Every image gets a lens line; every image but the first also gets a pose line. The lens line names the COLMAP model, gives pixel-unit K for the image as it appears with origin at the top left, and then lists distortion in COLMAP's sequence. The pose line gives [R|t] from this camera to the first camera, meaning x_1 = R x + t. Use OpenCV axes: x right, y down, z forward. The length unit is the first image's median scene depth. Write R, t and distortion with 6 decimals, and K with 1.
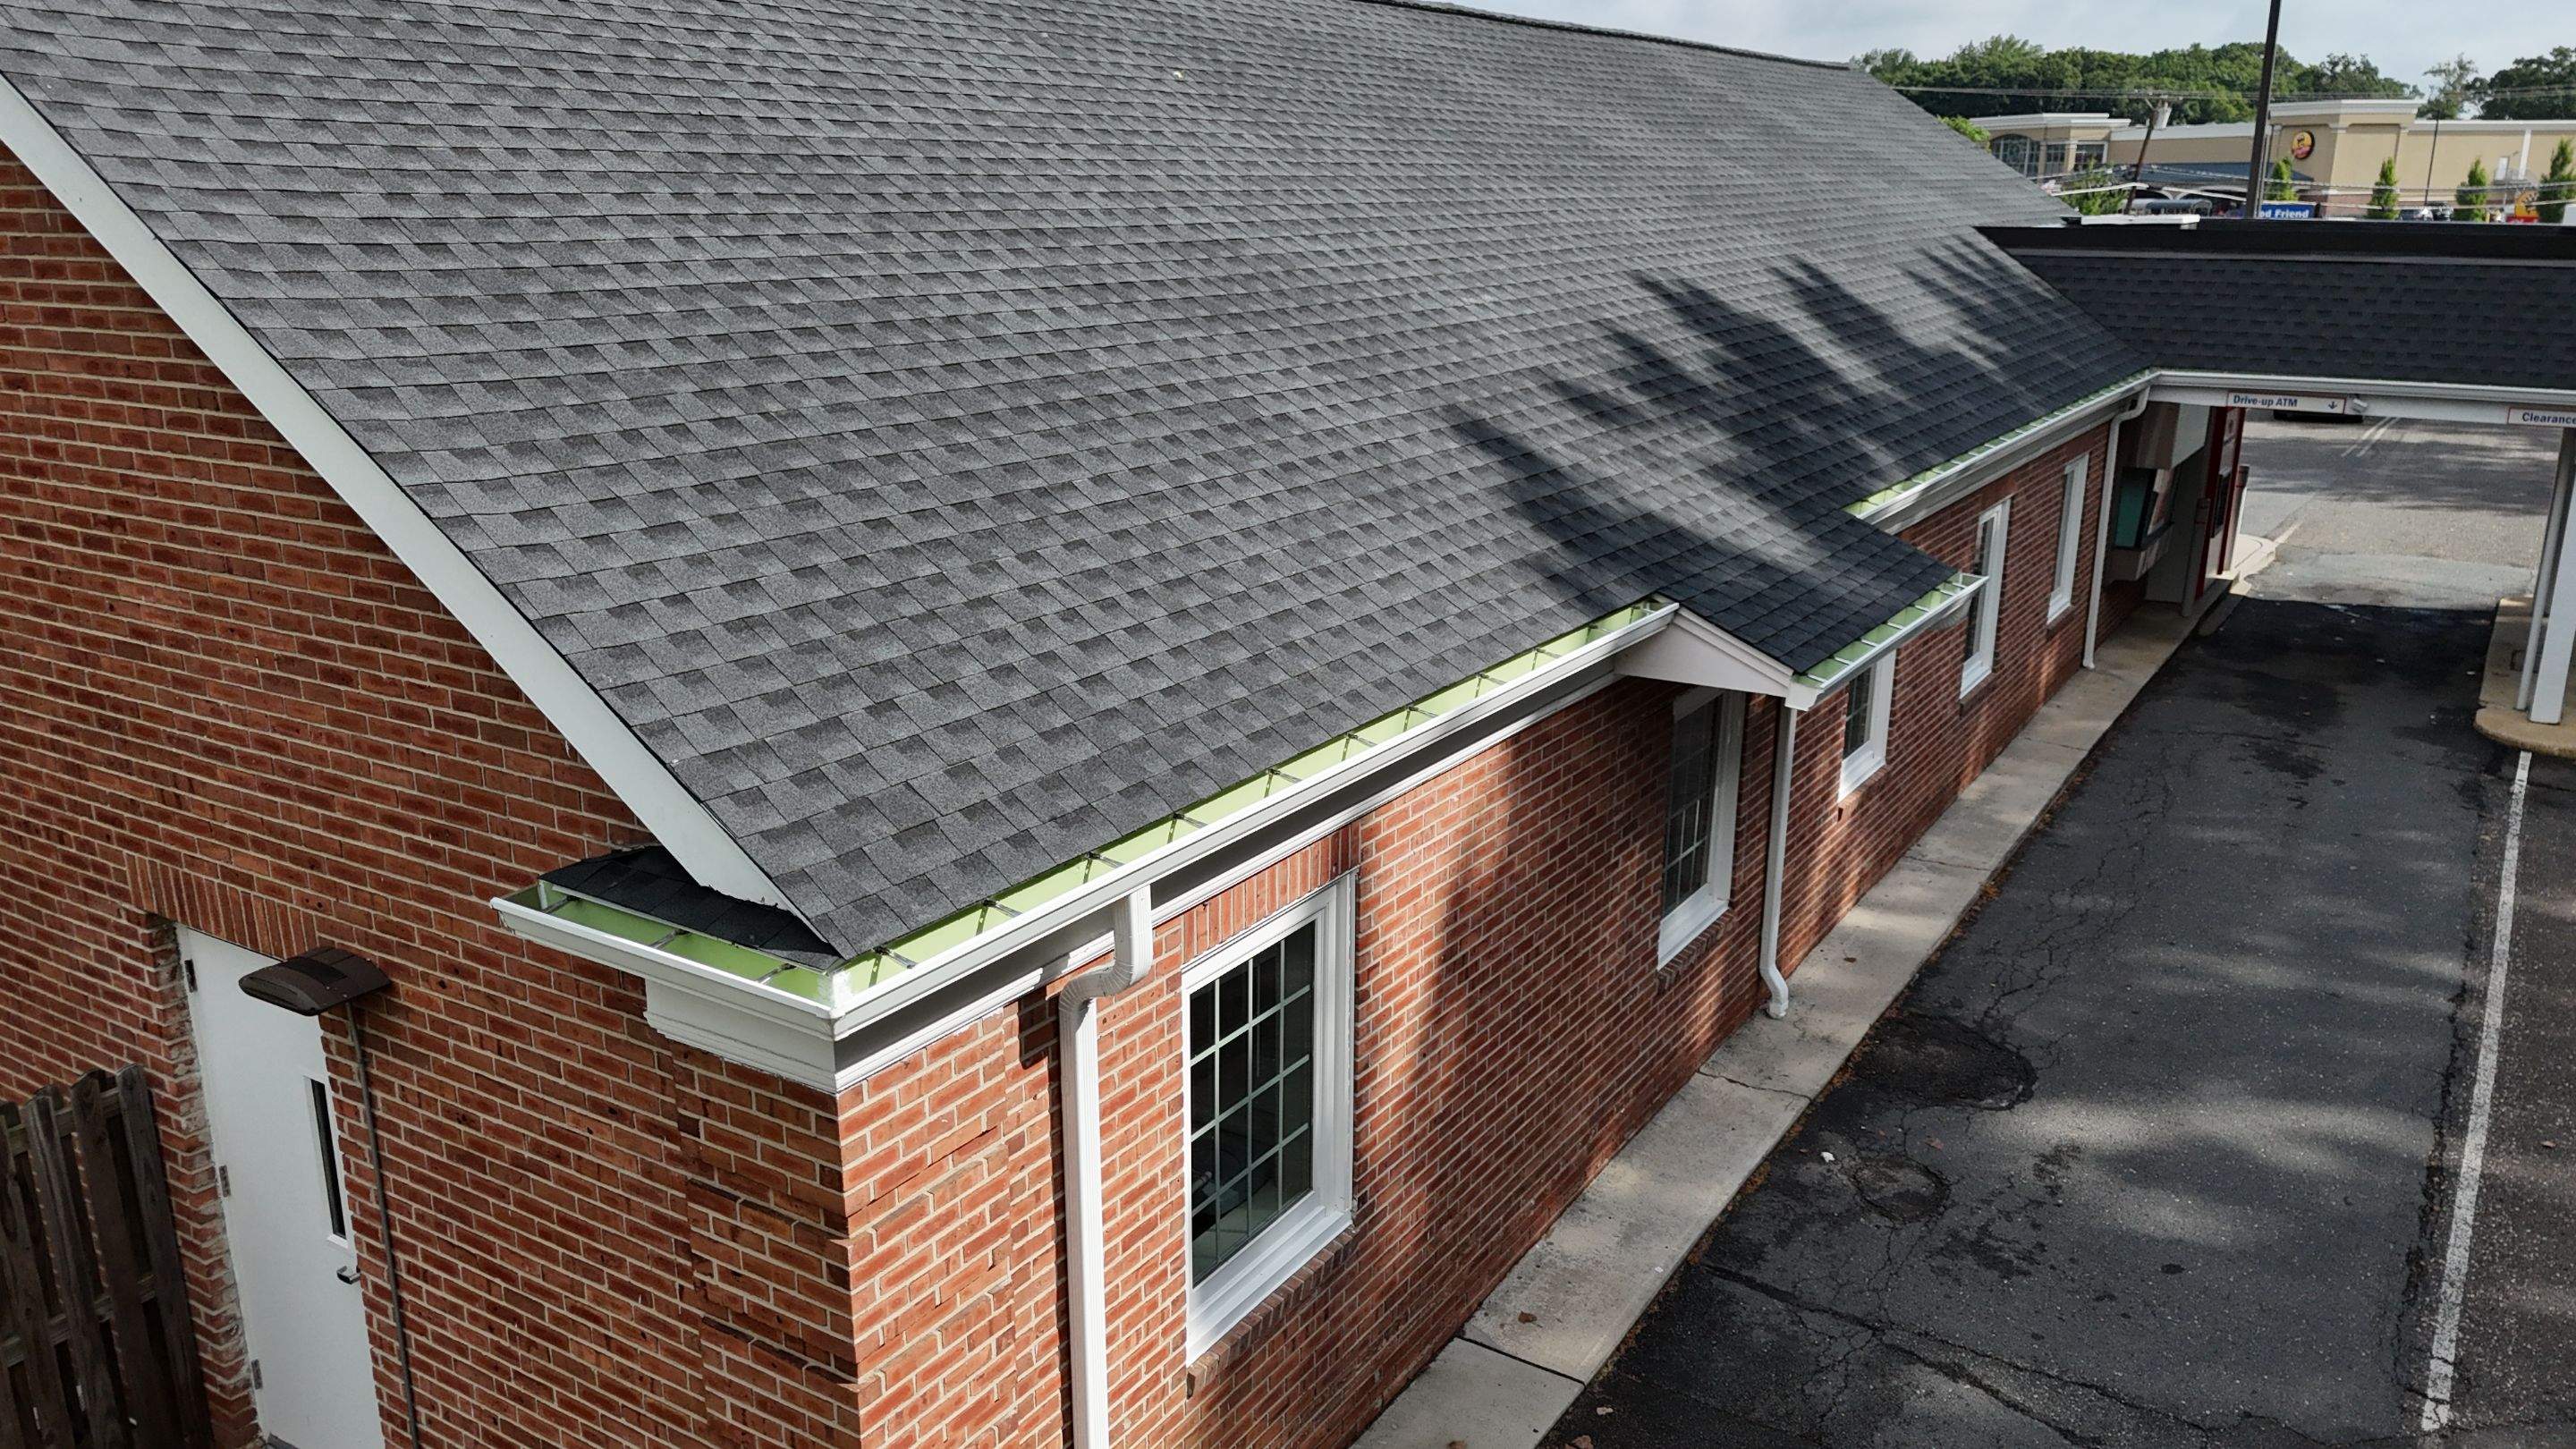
lens RADIAL K [[1941.2, 0, 1271.3], [0, 1941.2, 723.1], [0, 0, 1]] dist [0.006290, -0.000894]
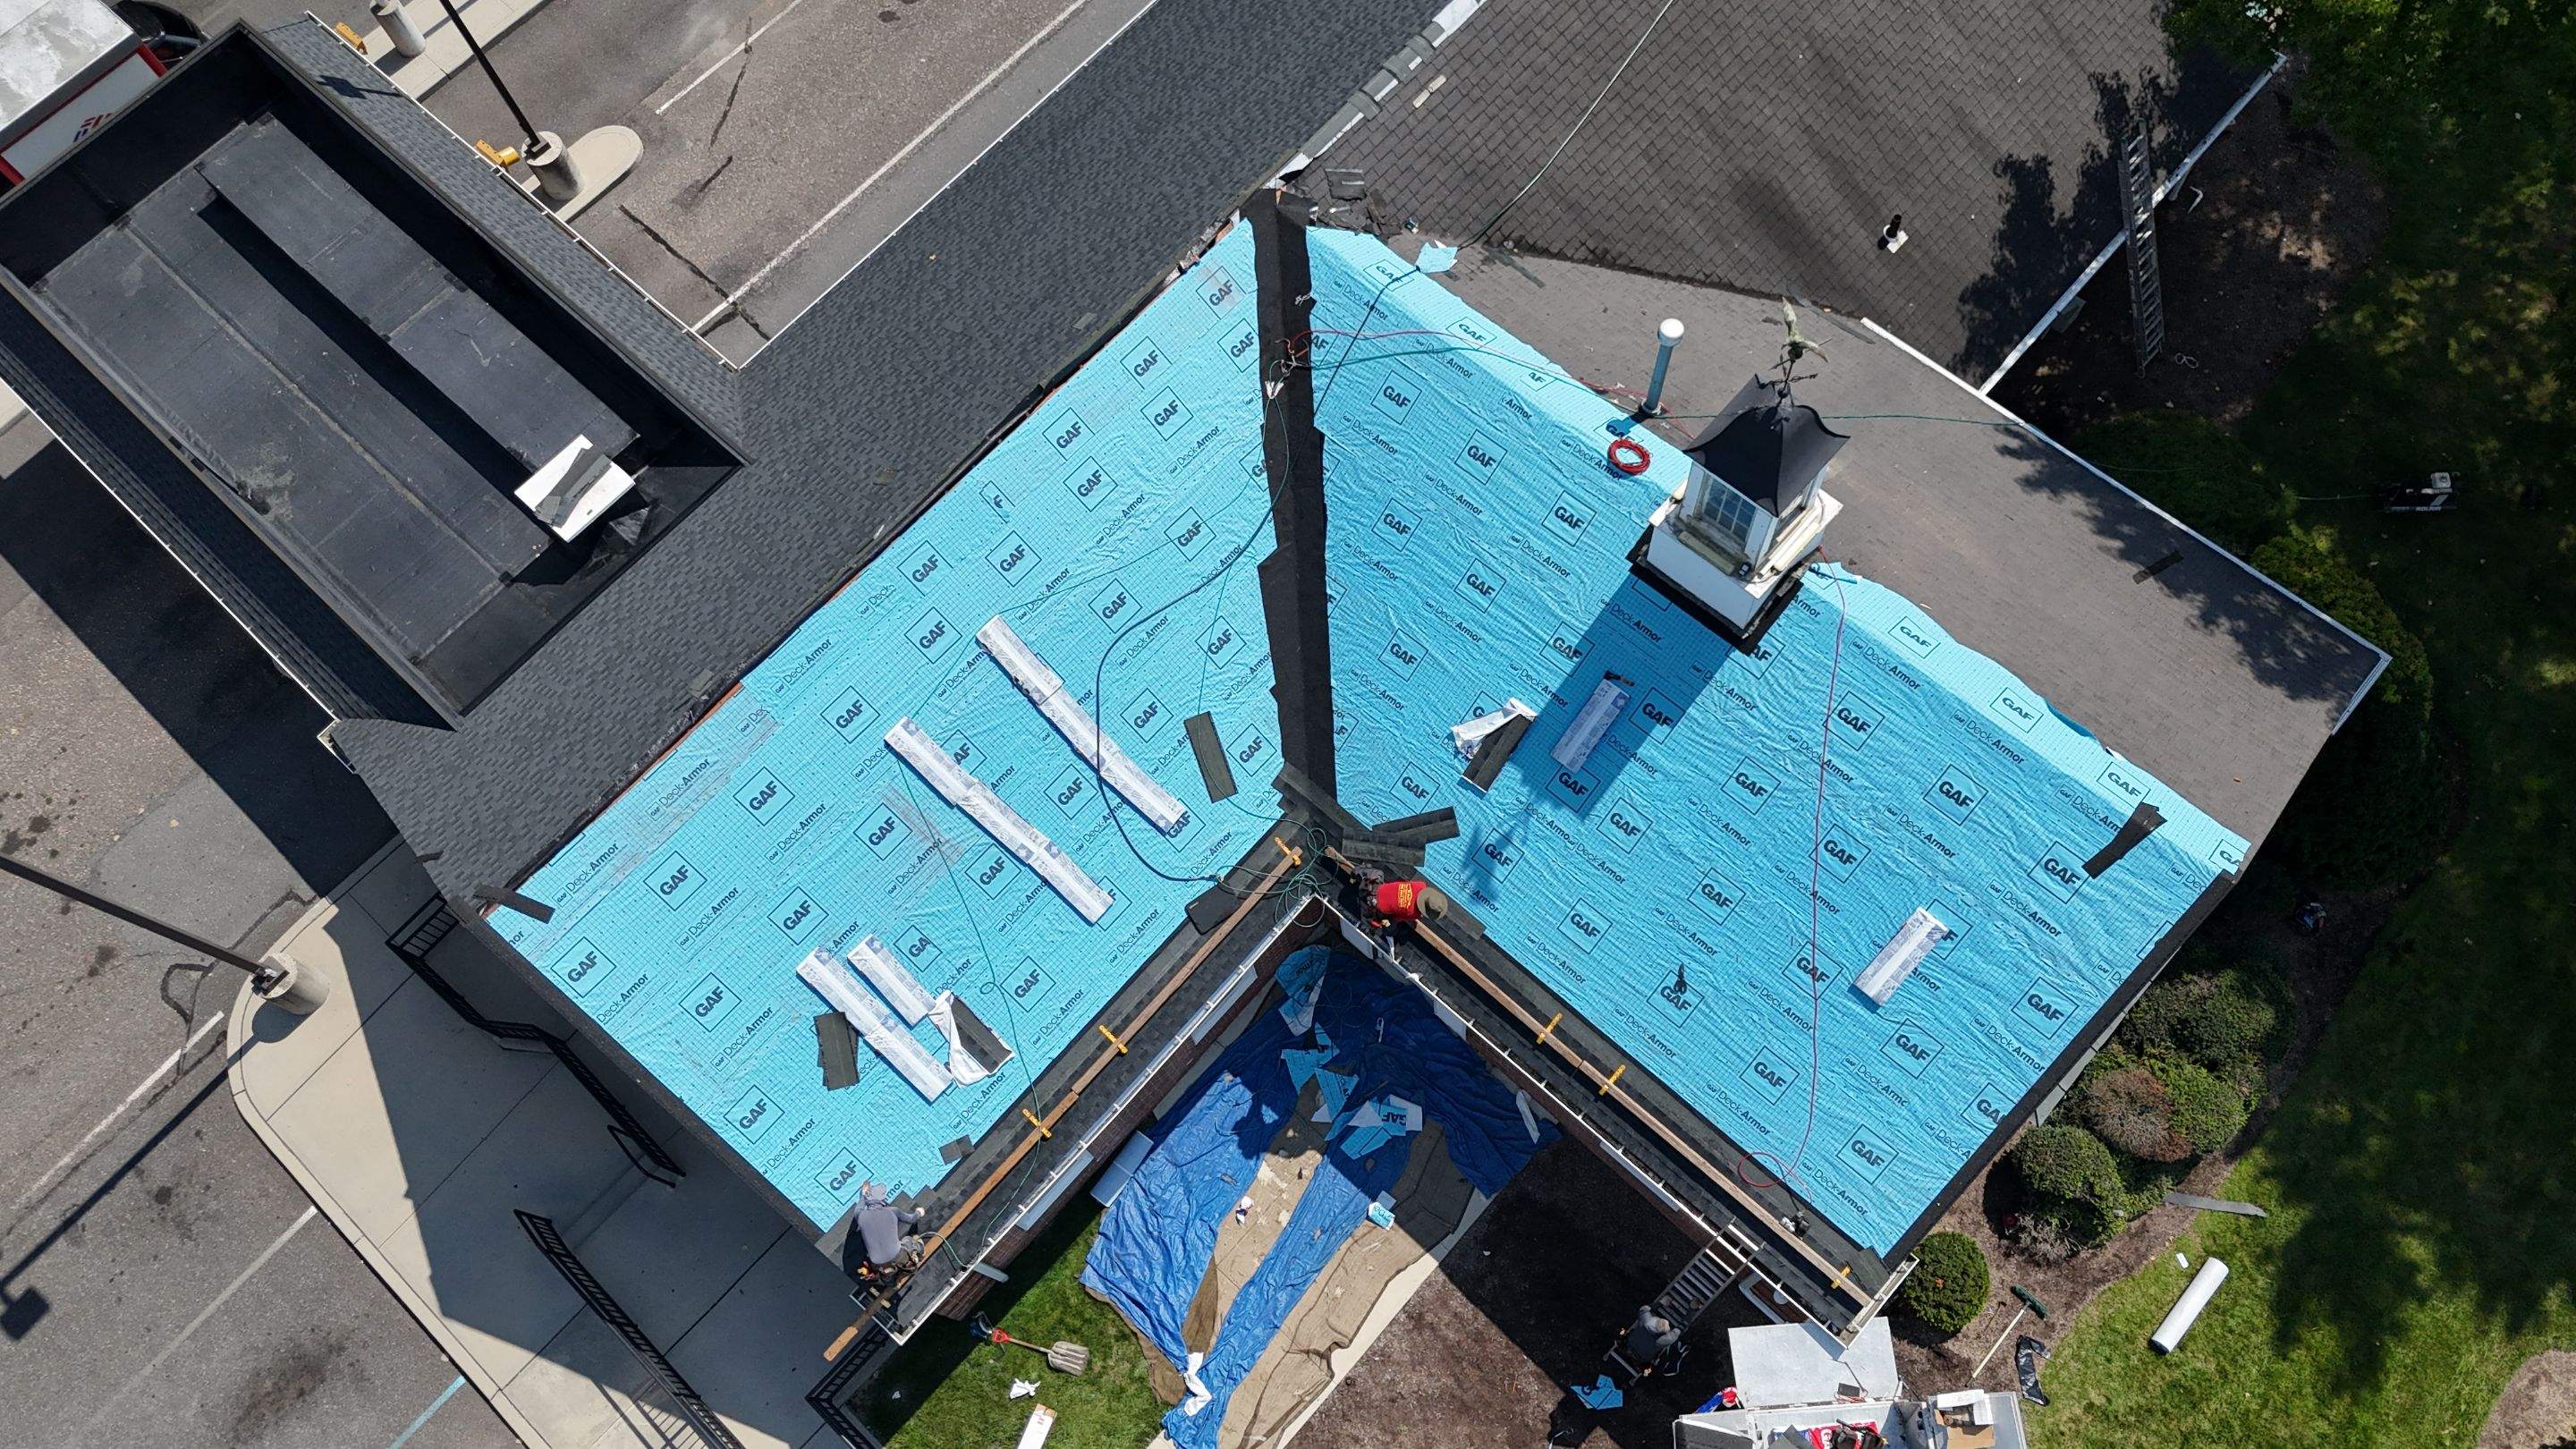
lens RADIAL K [[1893.9, 0, 1286.5], [0, 1893.9, 736.5], [0, 0, 1]] dist [0.009283, 0.001368]
pose [[-0.983947, -0.132900, 0.119105, -0.235802], [0.105075, 0.108022, 0.988580, -2.912028], [-0.144248, 0.985225, -0.092323, 2.687690]]
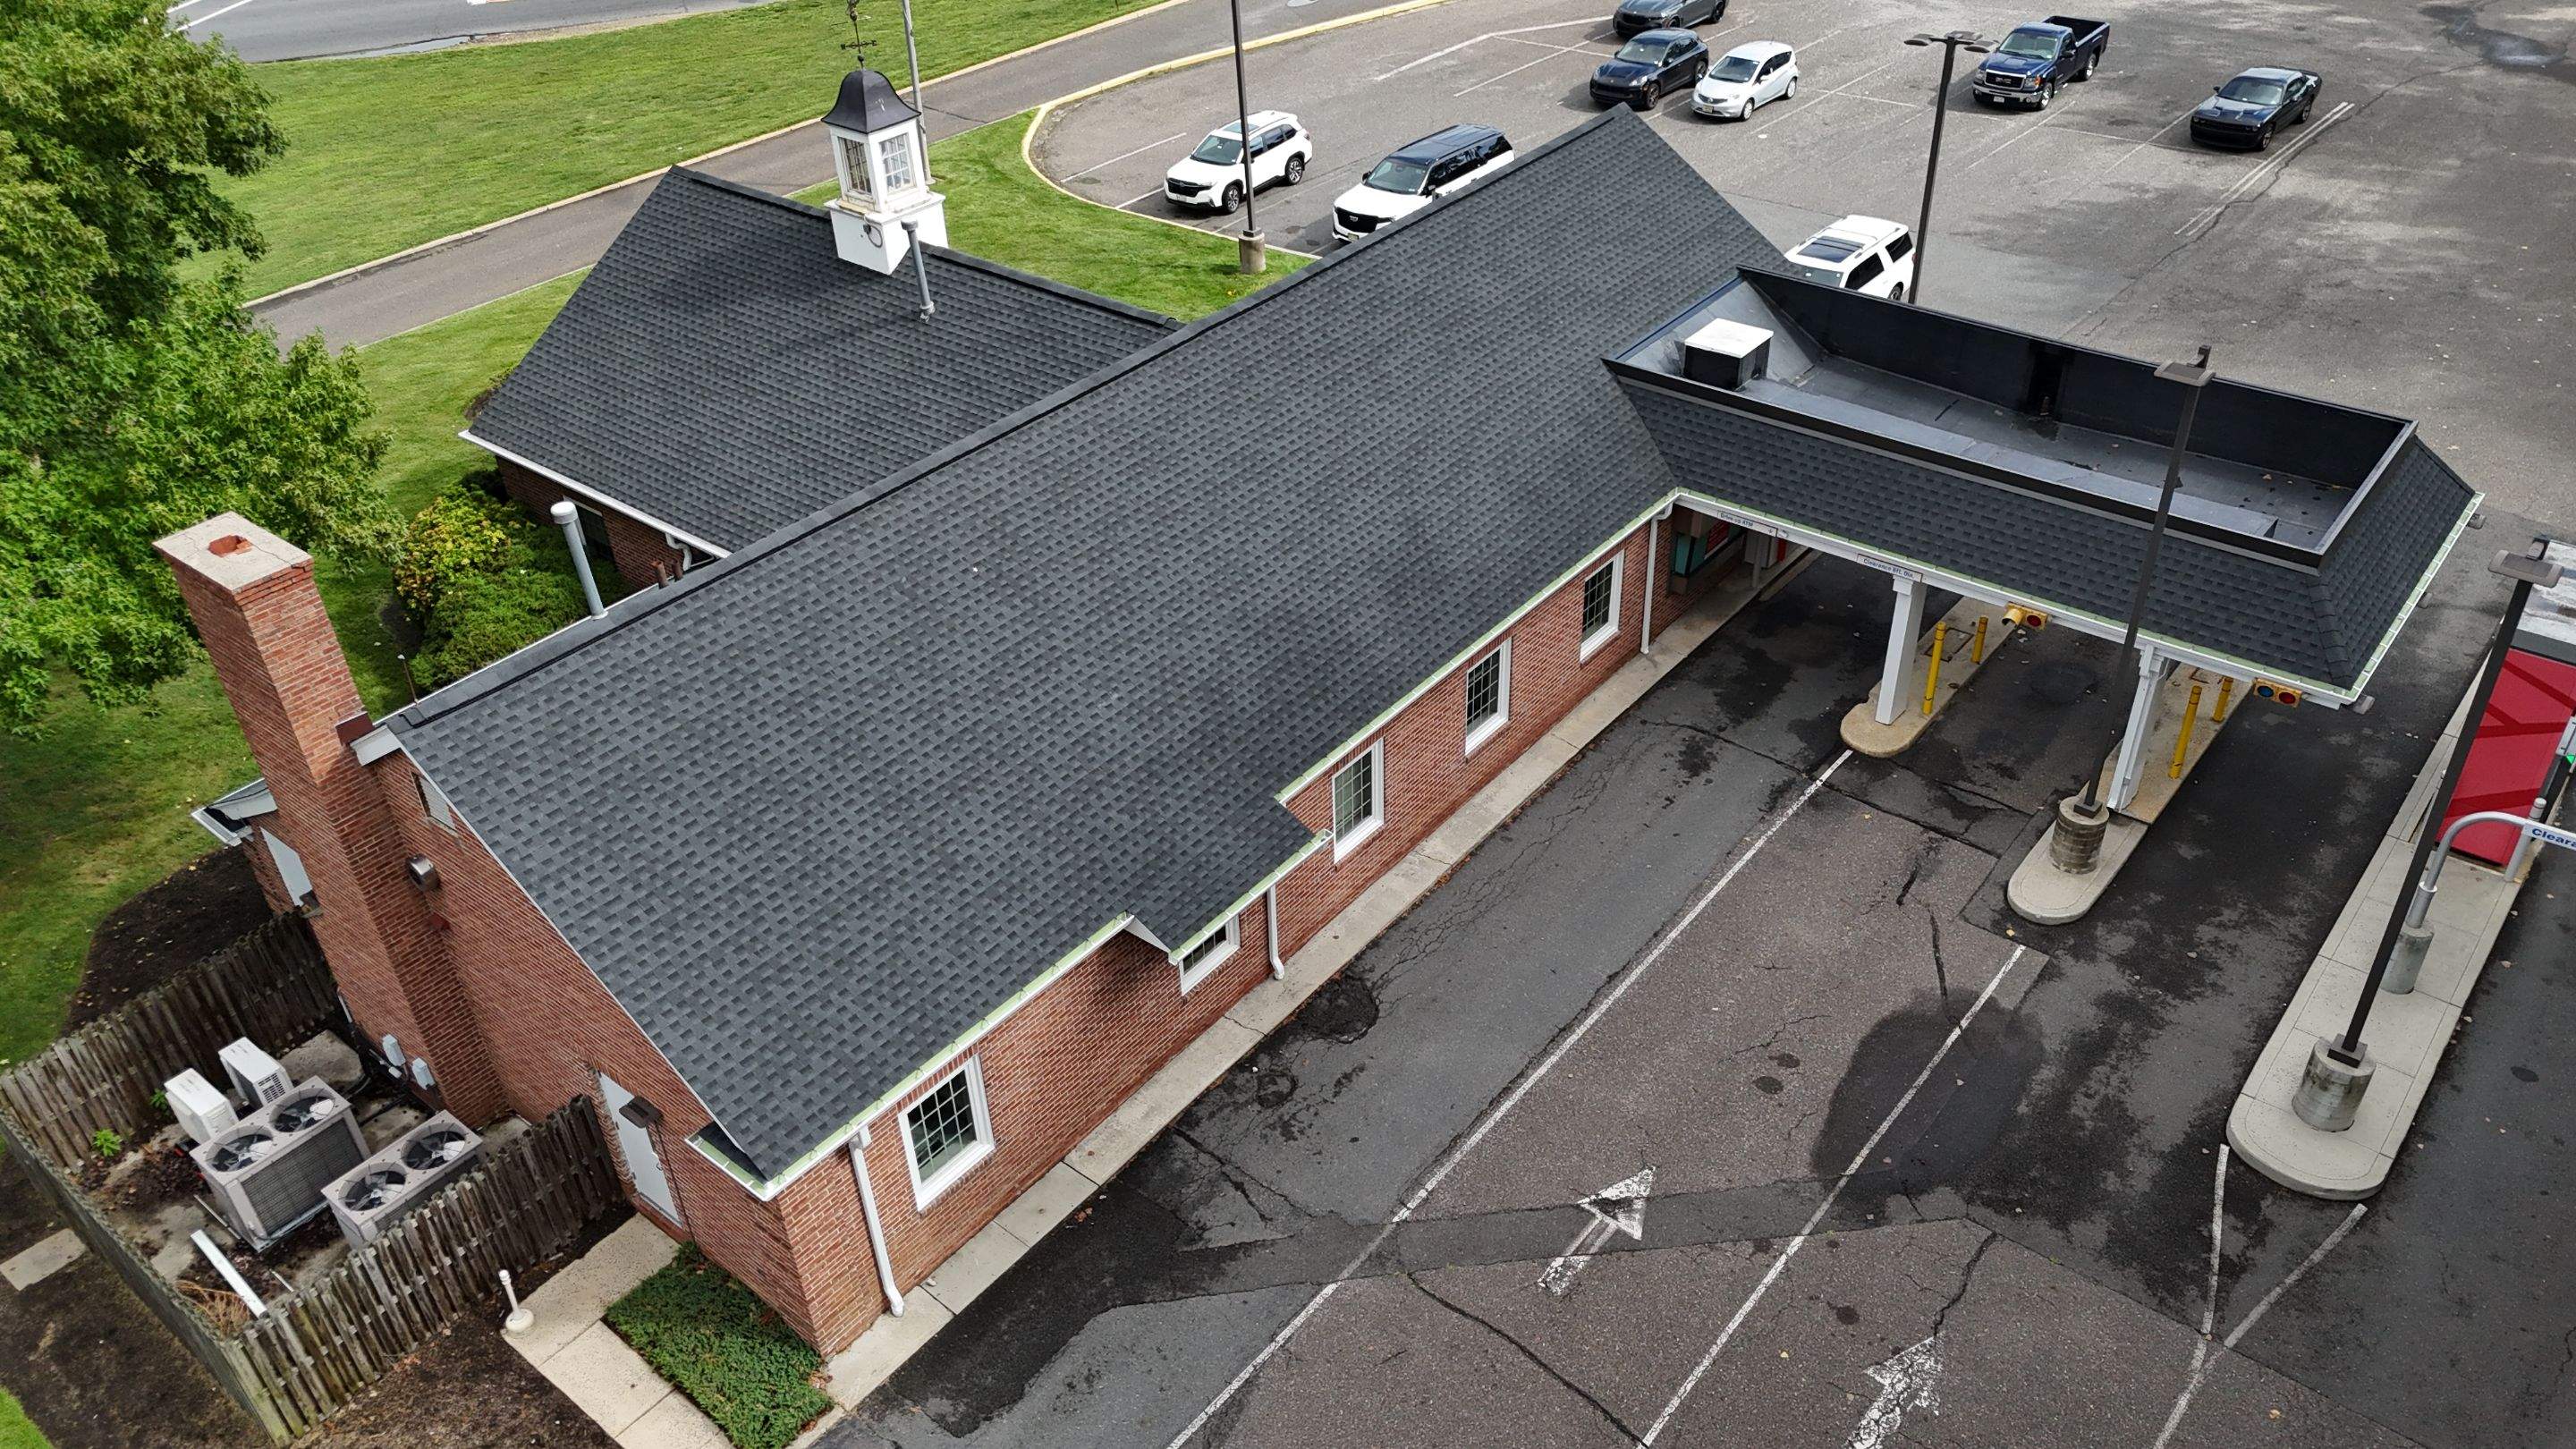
lens RADIAL K [[1923.0, 0, 1297.1], [0, 1923.0, 725.0], [0, 0, 1]] dist [0.013792, -0.000069]
pose [[0.993753, 0.028762, -0.107829, 0.651384], [0.007949, 0.945521, 0.325463, -1.054471], [0.111315, -0.324287, 0.939386, -1.192640]]
